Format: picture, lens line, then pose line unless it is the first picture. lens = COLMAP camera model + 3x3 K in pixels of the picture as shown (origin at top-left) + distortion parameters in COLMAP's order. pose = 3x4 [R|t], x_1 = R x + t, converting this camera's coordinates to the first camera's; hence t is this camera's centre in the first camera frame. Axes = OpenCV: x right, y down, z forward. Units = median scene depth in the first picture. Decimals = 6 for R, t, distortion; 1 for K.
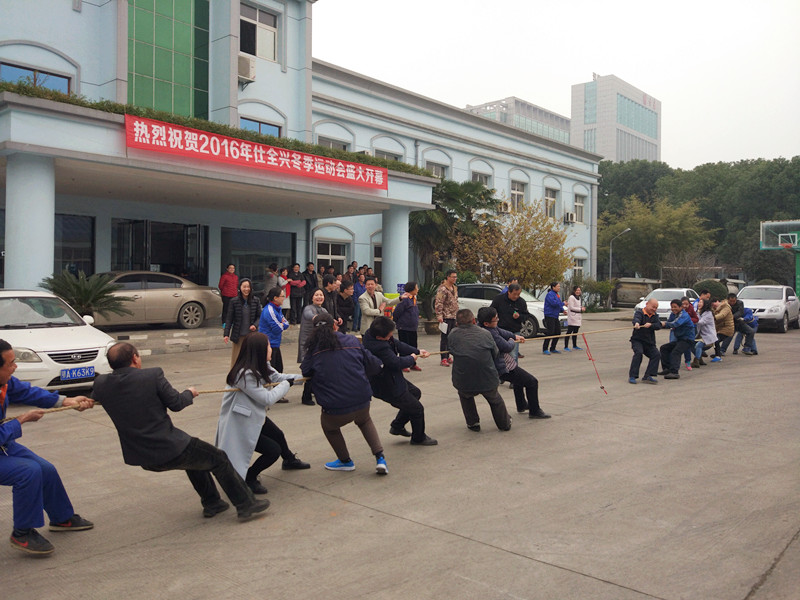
lens RADIAL K [[667.8, 0, 386.5], [0, 667.8, 275.6], [0, 0, 1]] dist [0.109215, -0.186851]
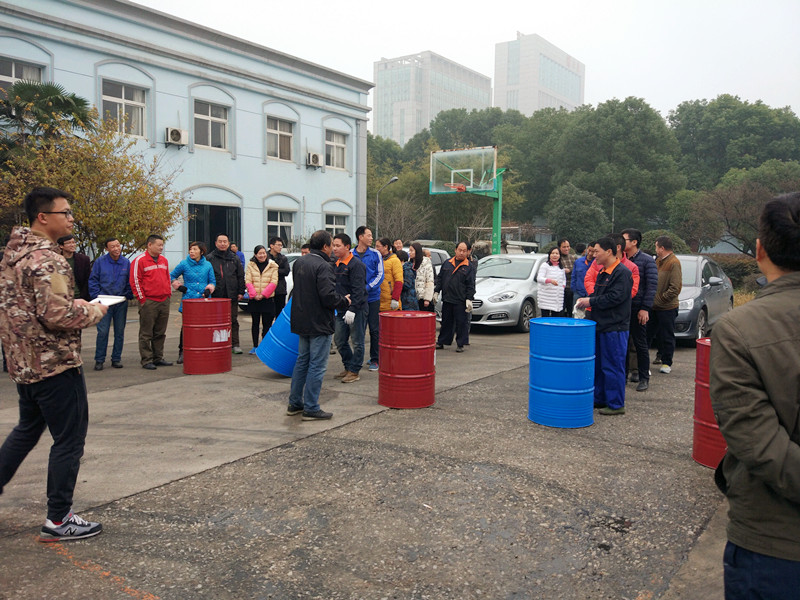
lens RADIAL K [[667.8, 0, 415.4], [0, 667.8, 286.0], [0, 0, 1]] dist [0.109215, -0.186851]
pose [[0.992353, -0.004713, 0.123341, 0.488328], [-0.003691, 0.997691, 0.067816, 0.007774], [-0.123375, -0.067752, 0.990045, 0.368779]]
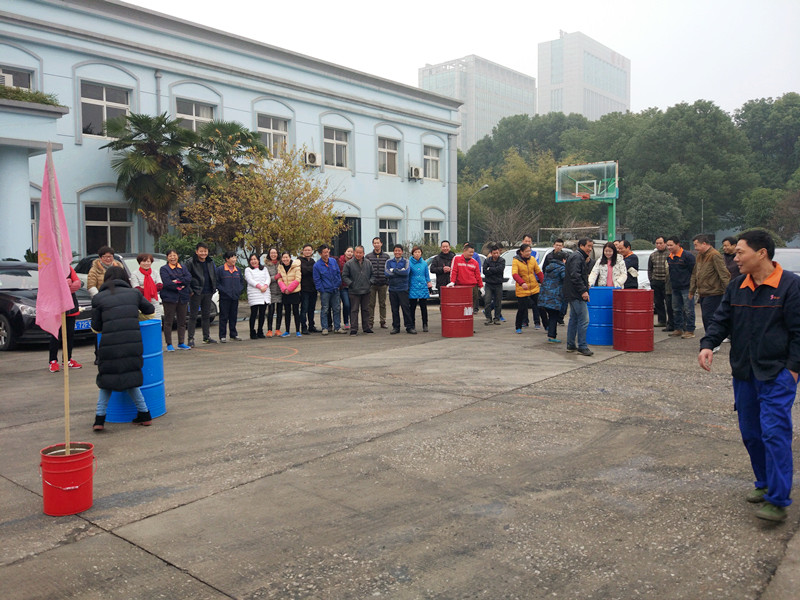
lens RADIAL K [[667.8, 0, 393.2], [0, 667.8, 284.6], [0, 0, 1]] dist [0.109215, -0.186851]
pose [[0.999263, -0.022041, 0.031426, 0.358340], [0.020098, 0.997945, 0.060846, 0.006302], [-0.032702, -0.060170, 0.997652, 0.231620]]
